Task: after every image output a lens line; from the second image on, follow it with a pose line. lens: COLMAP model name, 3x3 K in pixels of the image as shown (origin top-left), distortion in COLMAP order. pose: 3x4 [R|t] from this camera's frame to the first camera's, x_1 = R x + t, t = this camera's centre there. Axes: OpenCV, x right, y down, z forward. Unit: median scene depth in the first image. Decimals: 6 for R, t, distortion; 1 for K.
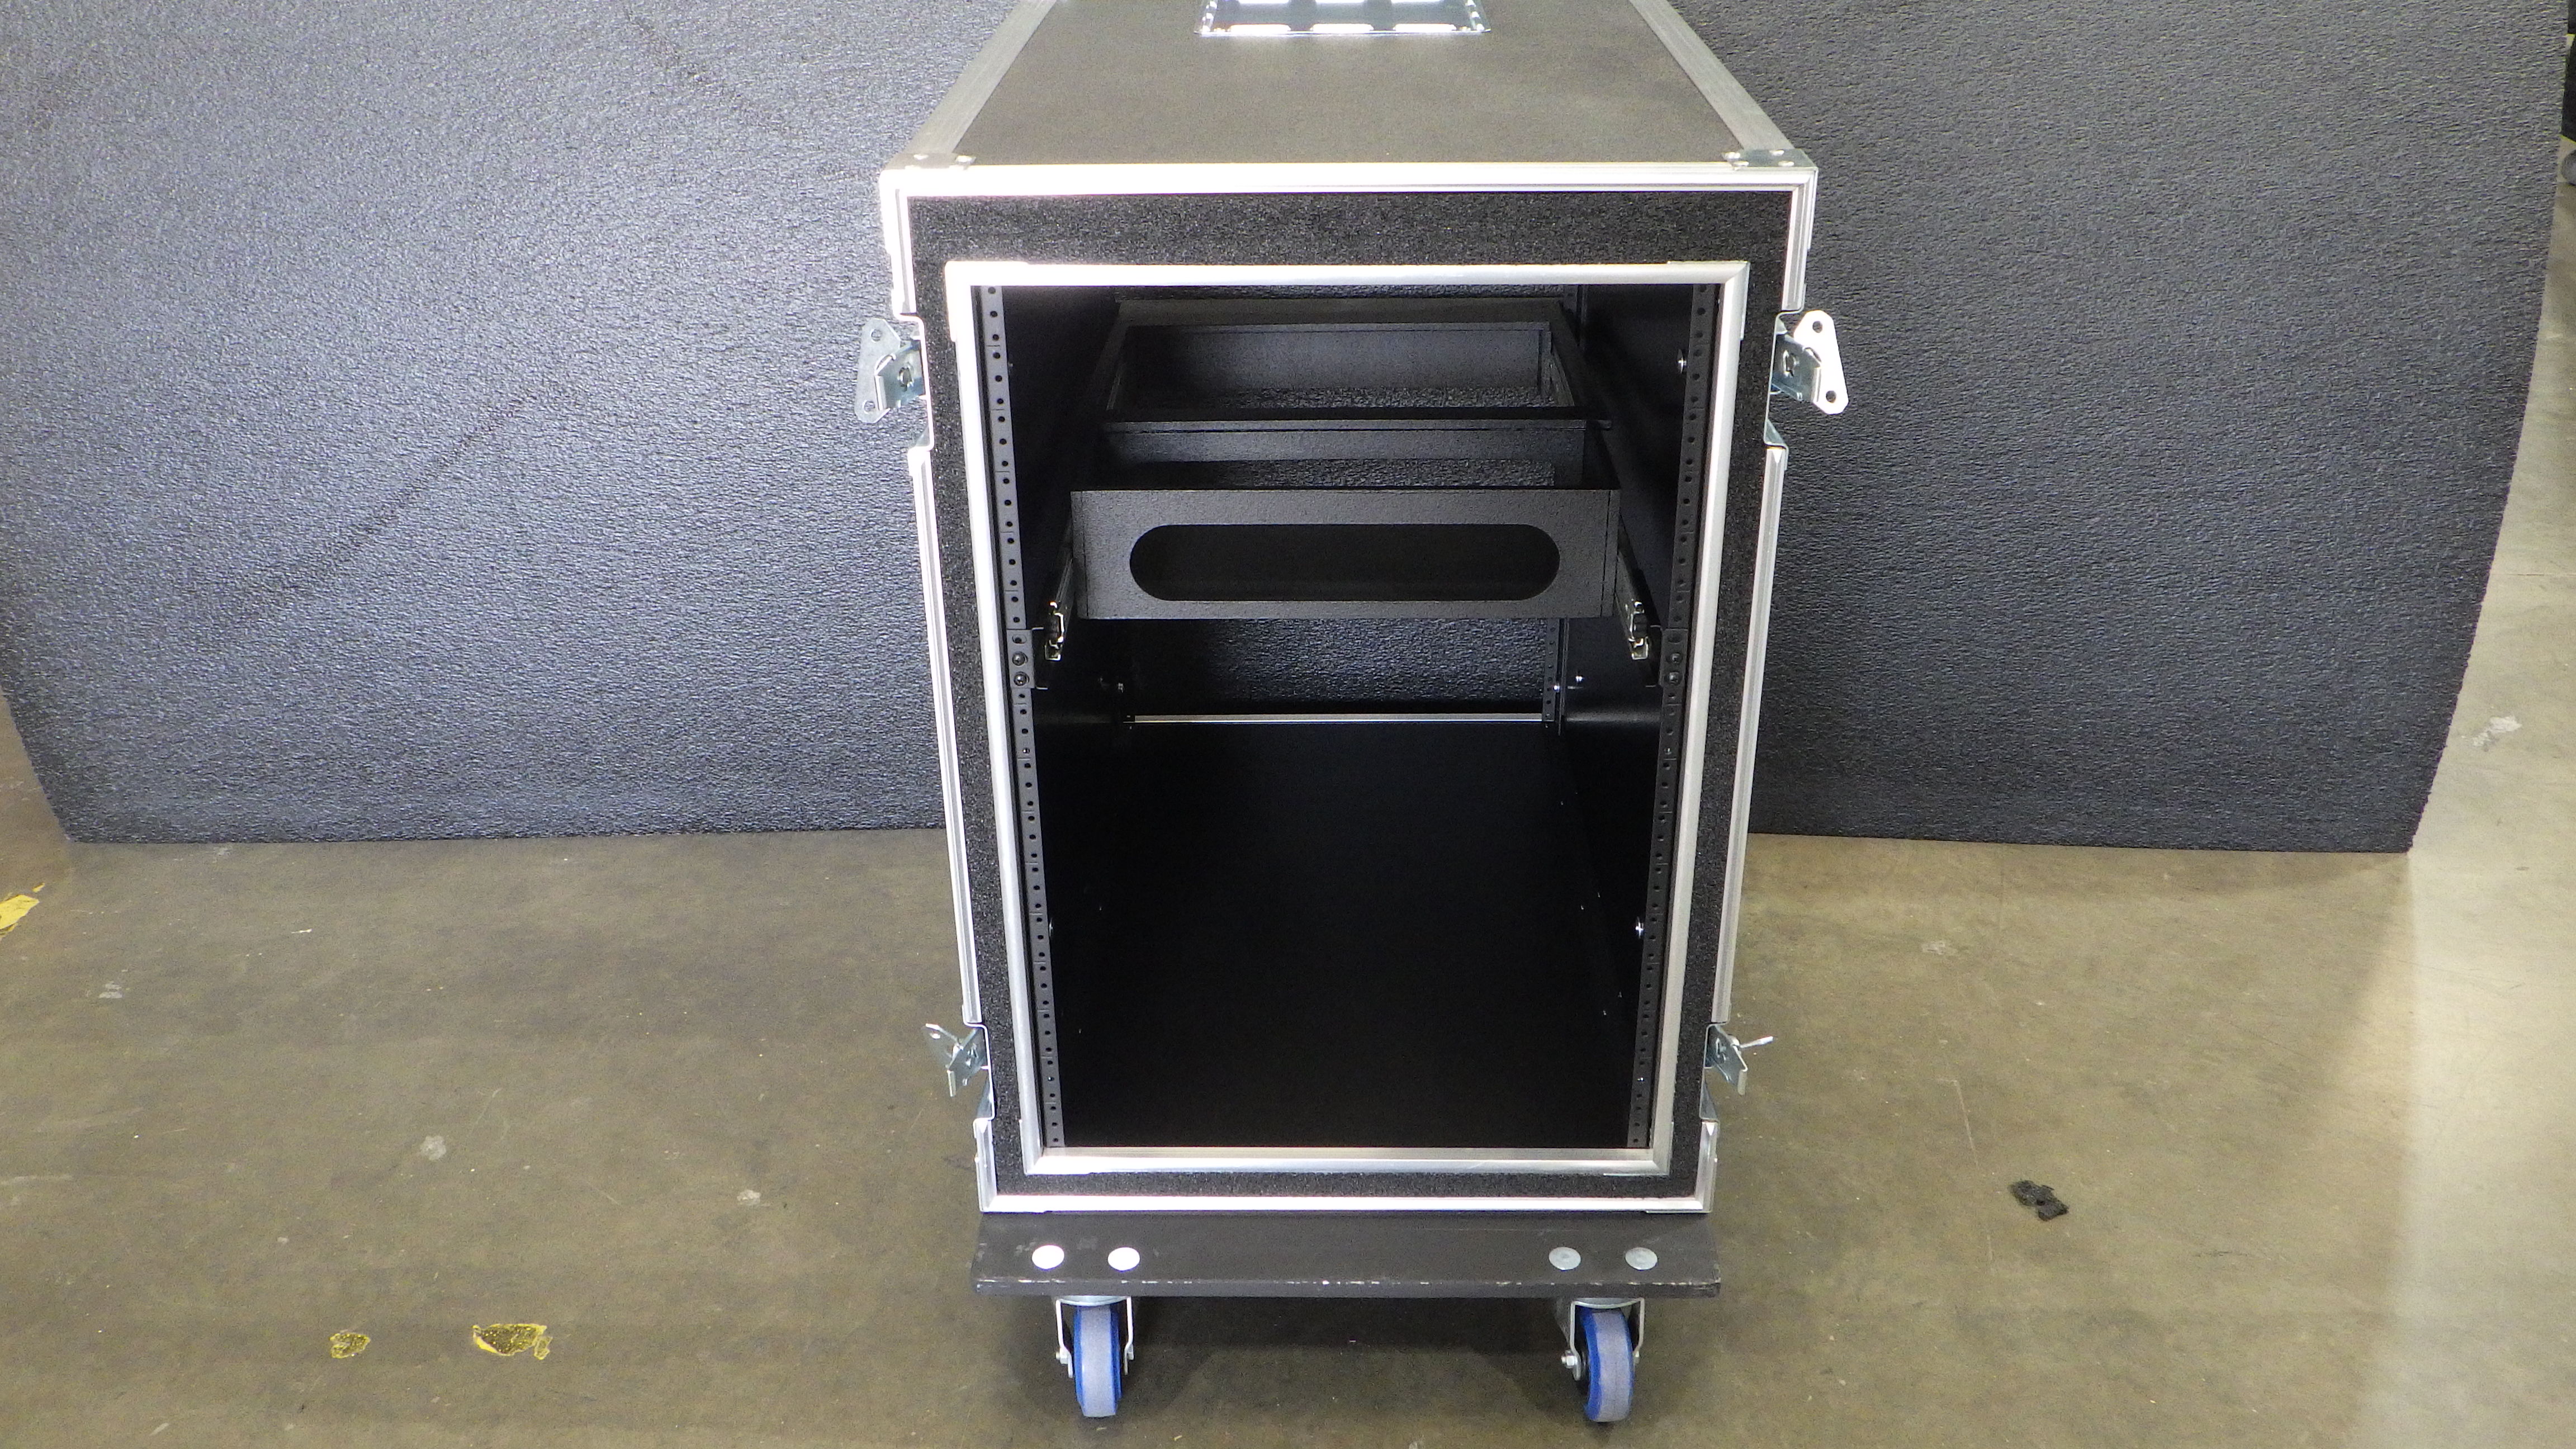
lens RADIAL K [[2143.2, 0, 1284.8], [0, 2143.2, 703.6], [0, 0, 1]] dist [-0.002291, 0.002858]
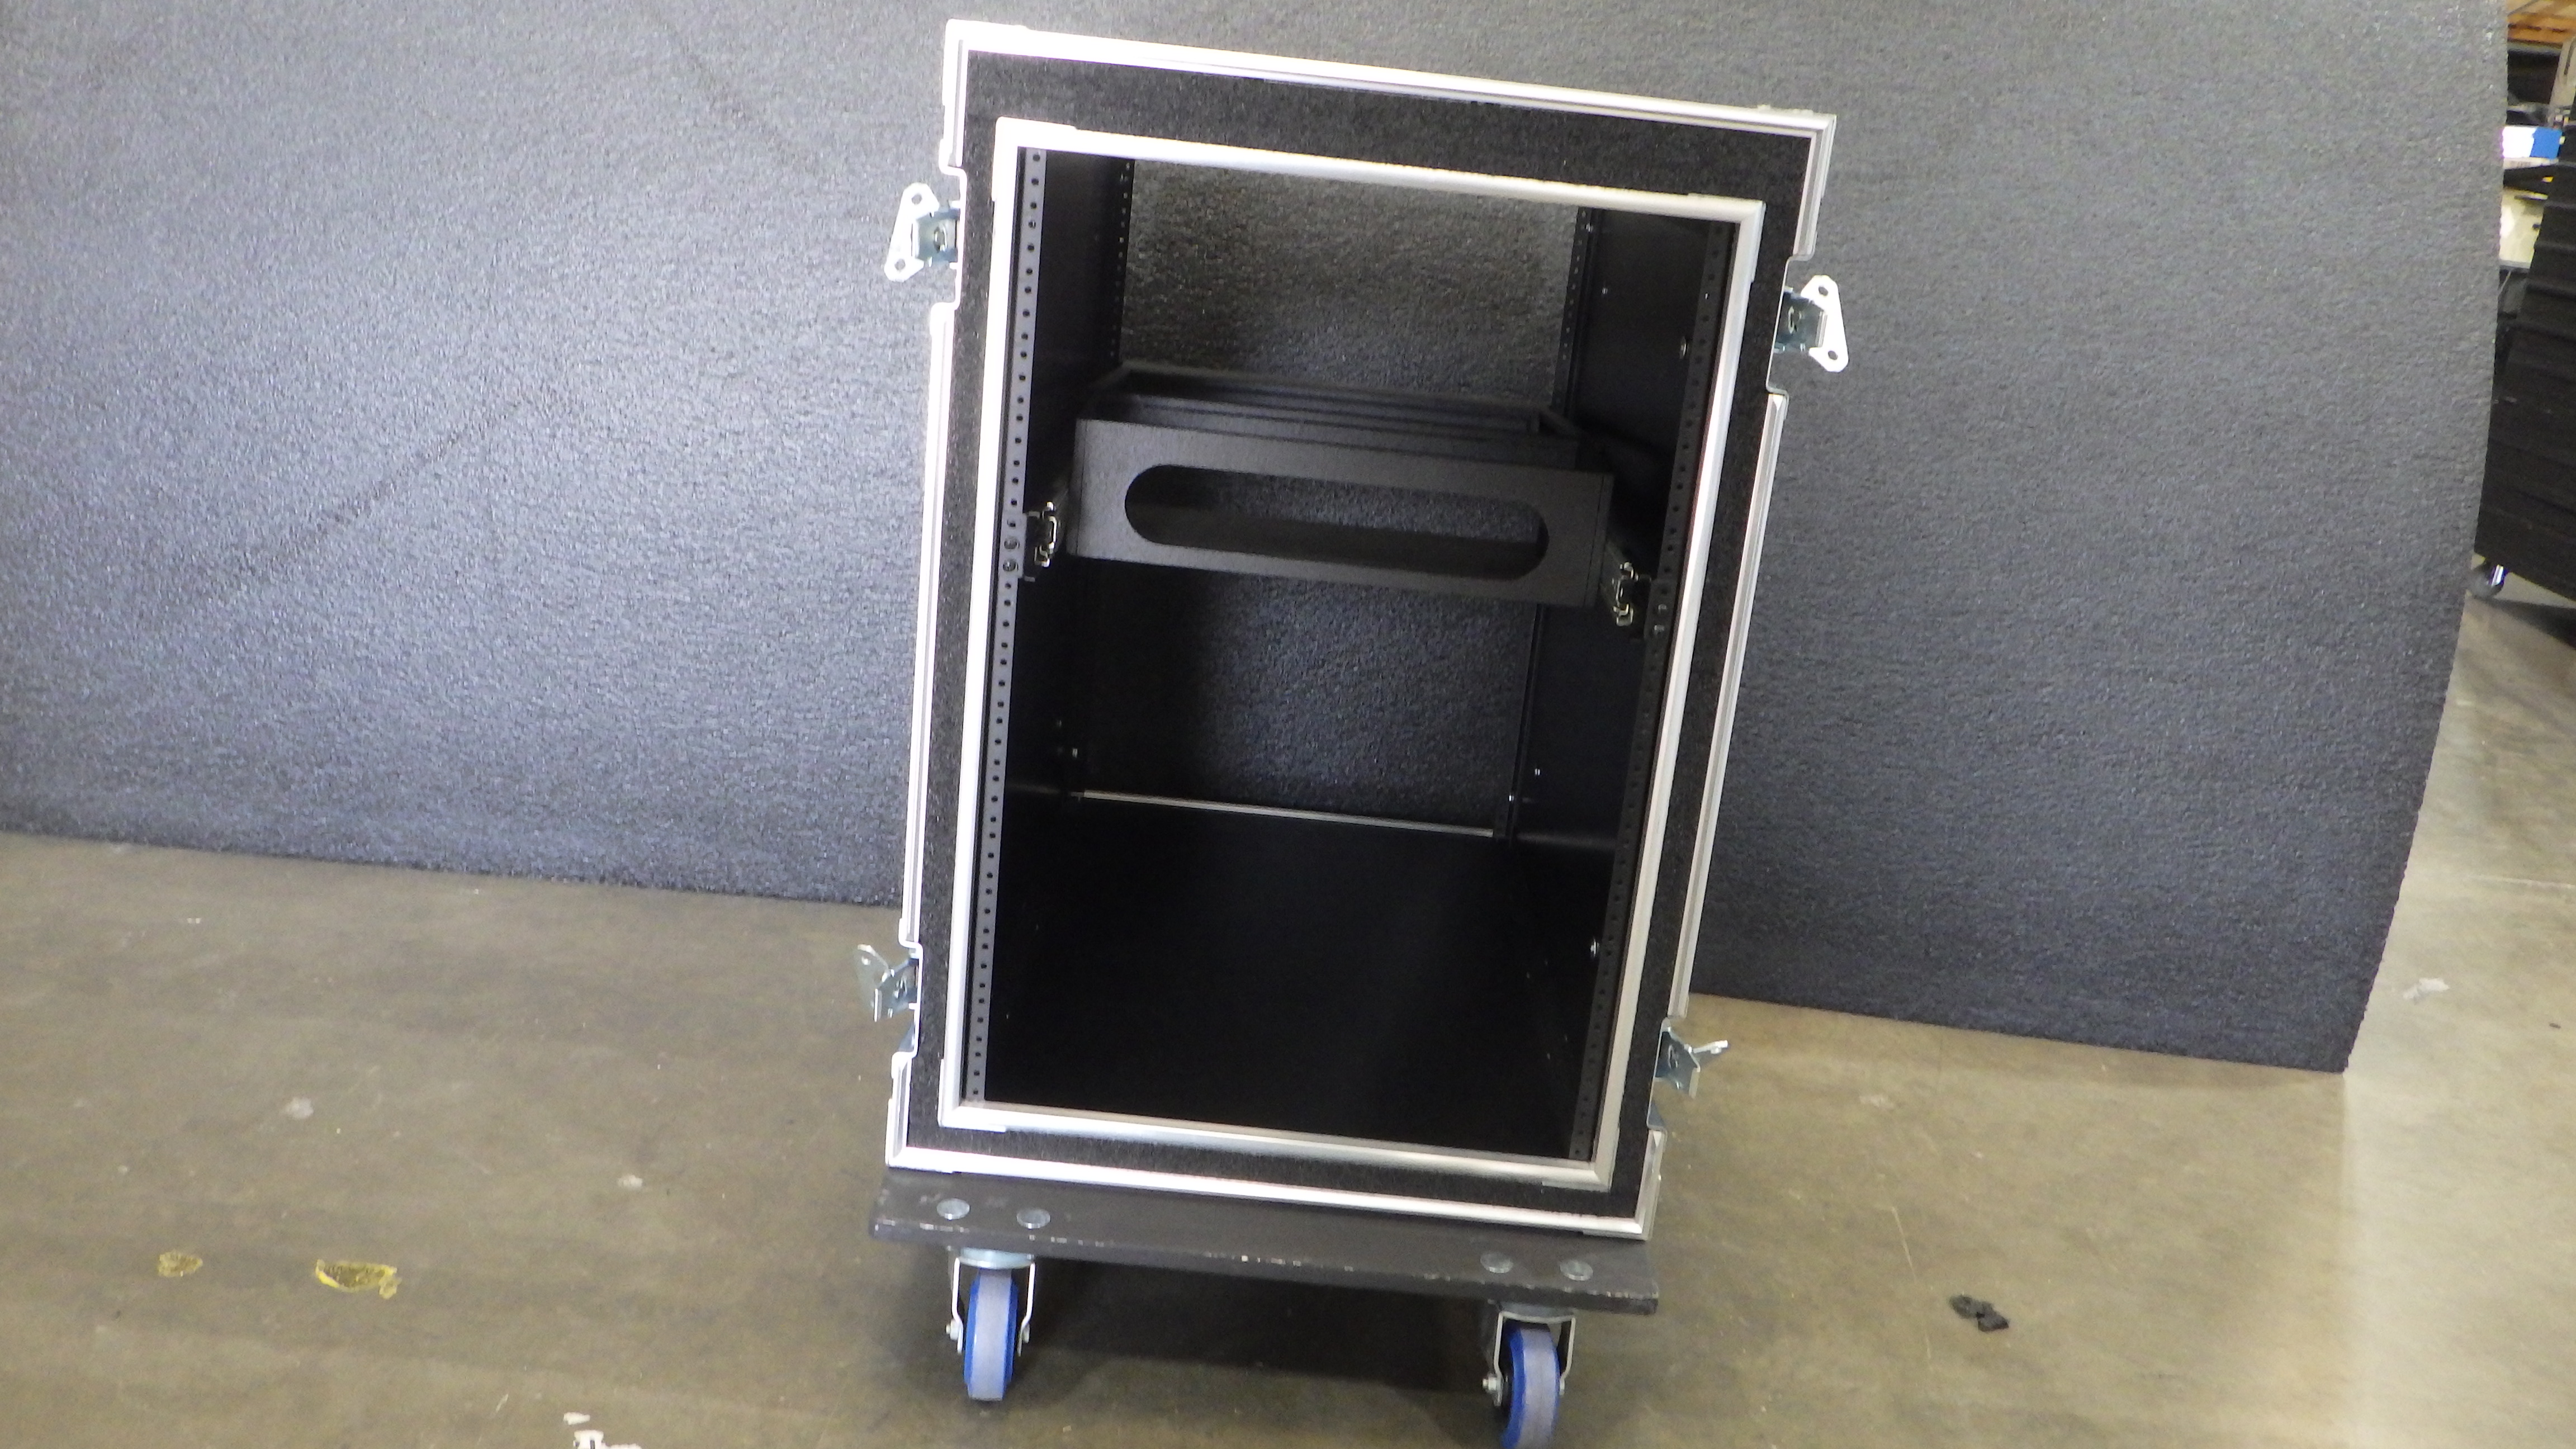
lens RADIAL K [[2143.2, 0, 1284.8], [0, 2143.2, 703.6], [0, 0, 1]] dist [-0.002291, 0.002858]
pose [[0.993877, 0.106129, 0.030745, -0.014911], [-0.098433, 0.976844, -0.189966, 0.168905], [-0.050194, 0.185776, 0.981309, 0.021590]]
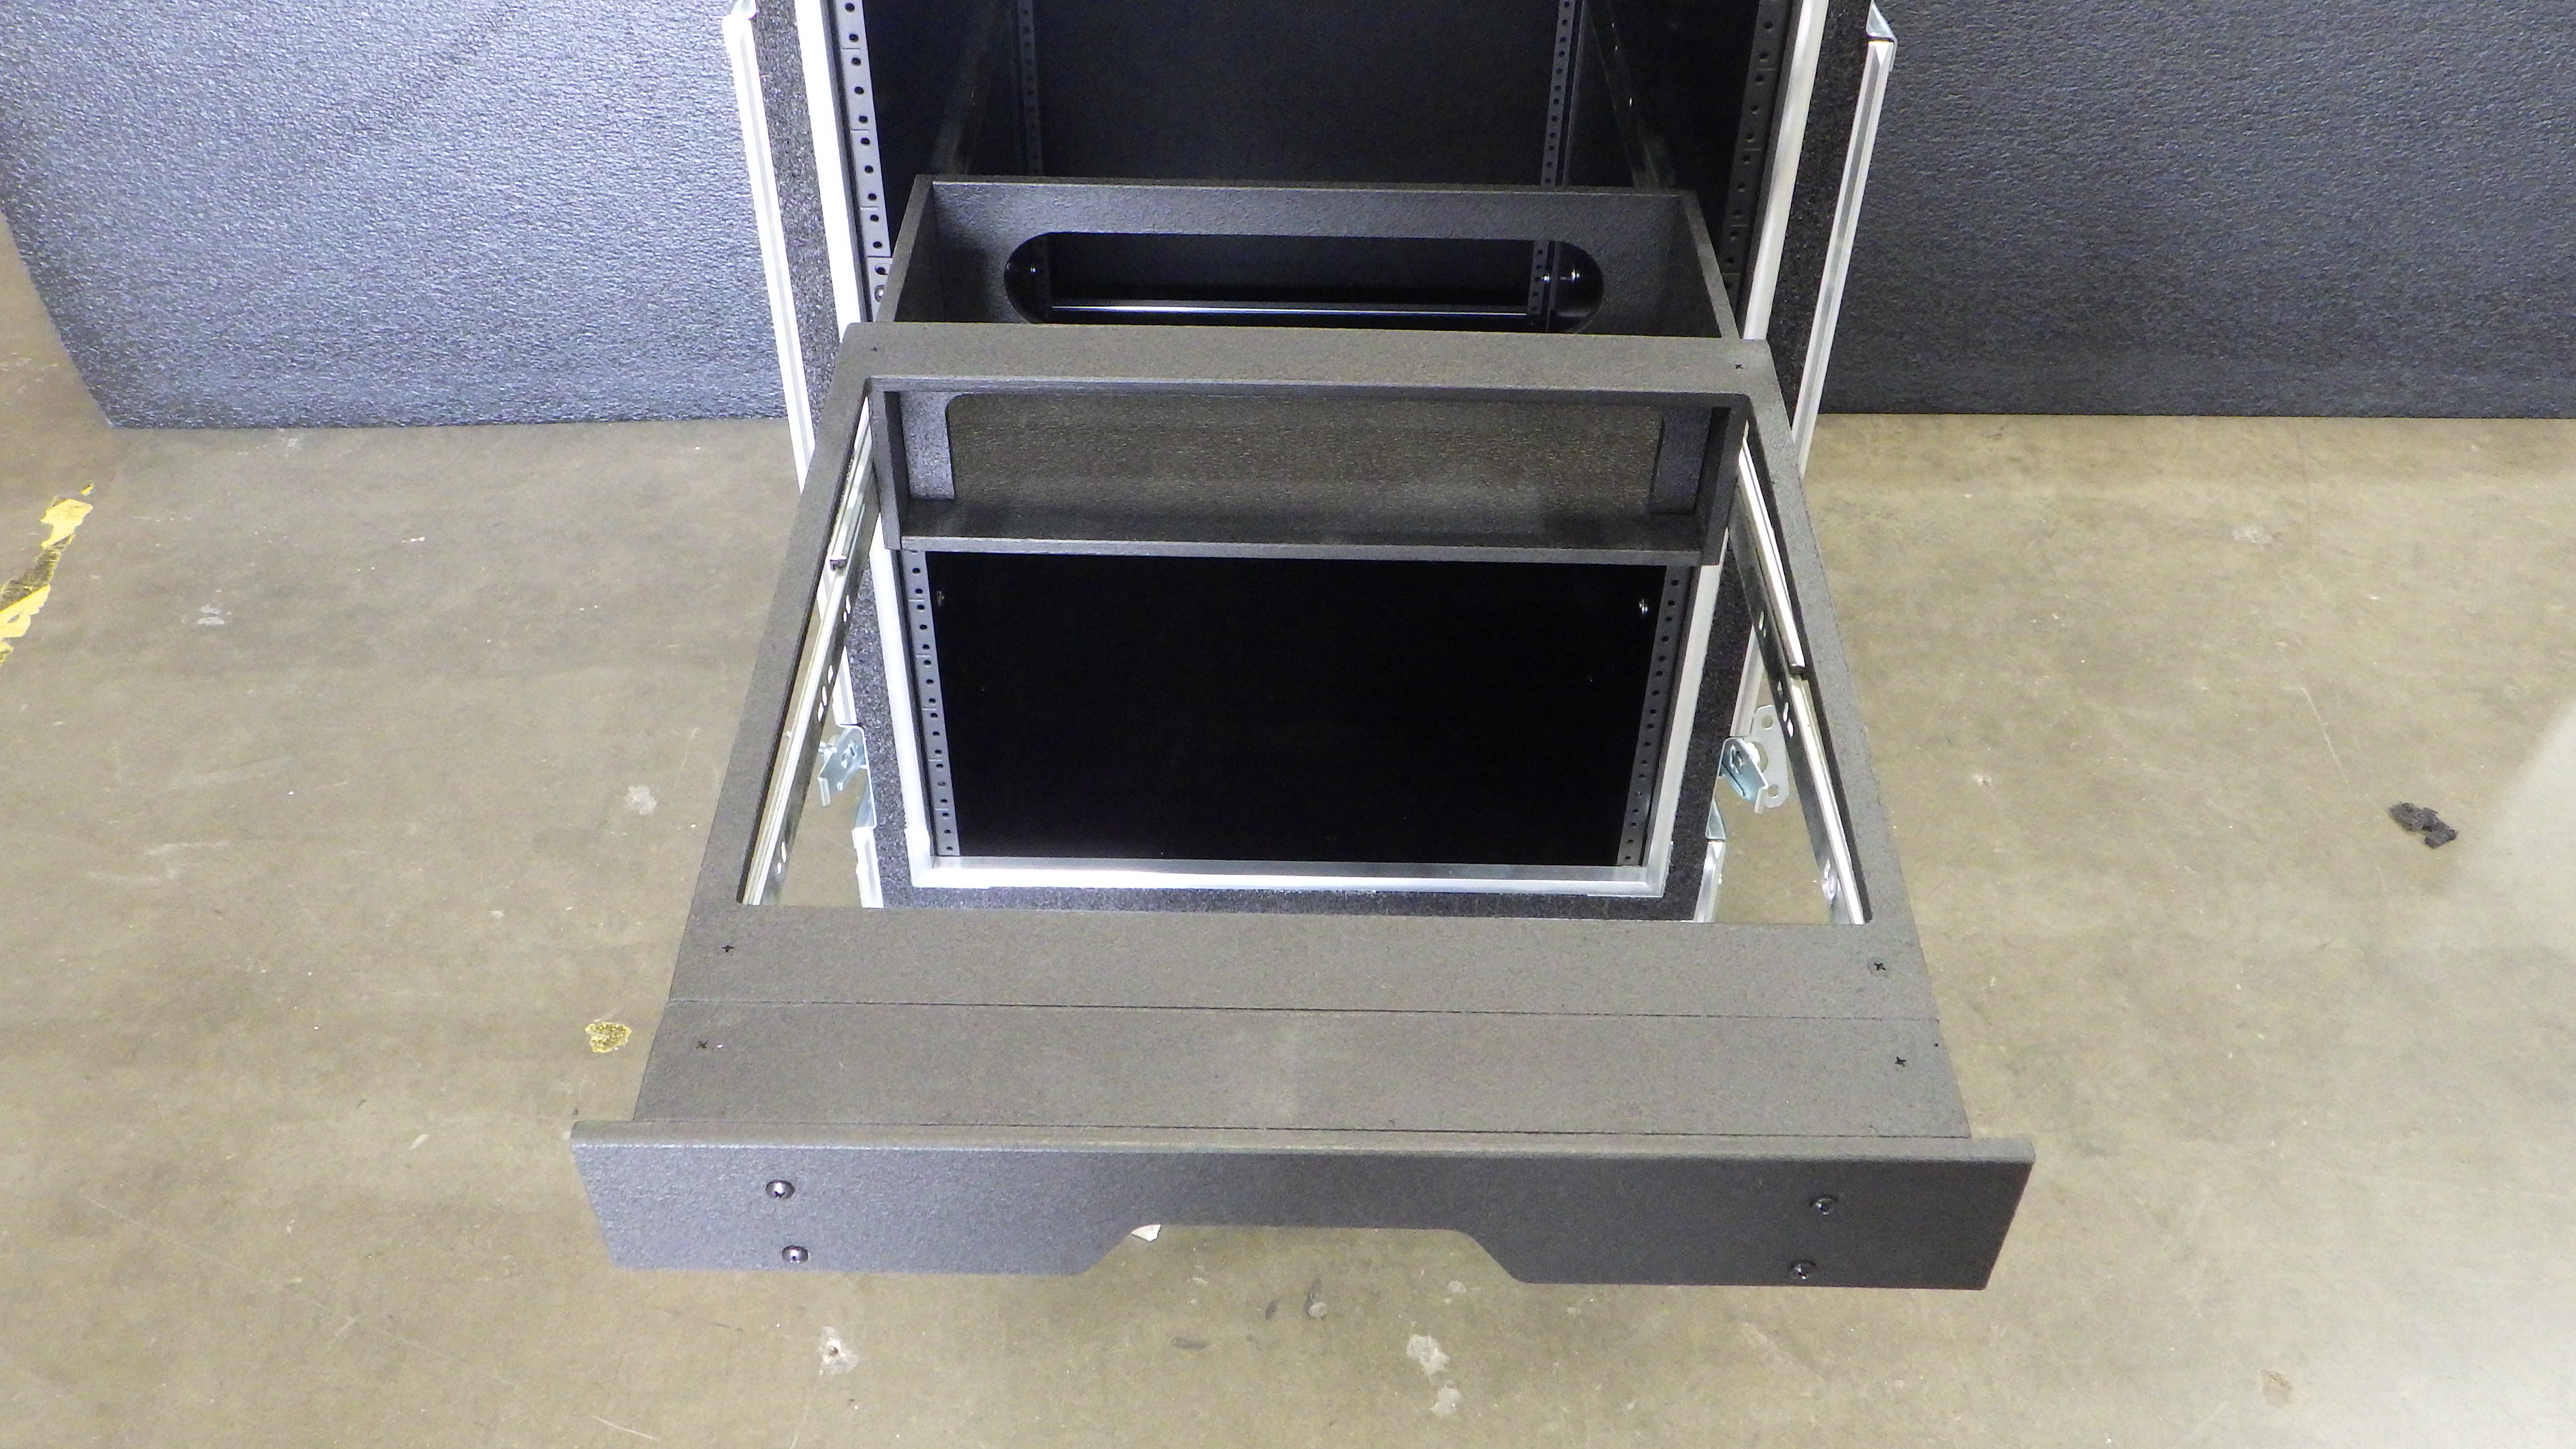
lens RADIAL K [[2143.2, 0, 1284.8], [0, 2143.2, 703.6], [0, 0, 1]] dist [-0.002291, 0.002858]
pose [[0.998265, -0.018594, 0.055877, -0.180048], [0.005025, 0.972280, 0.233766, -0.035946], [-0.058675, -0.233079, 0.970686, 0.136130]]
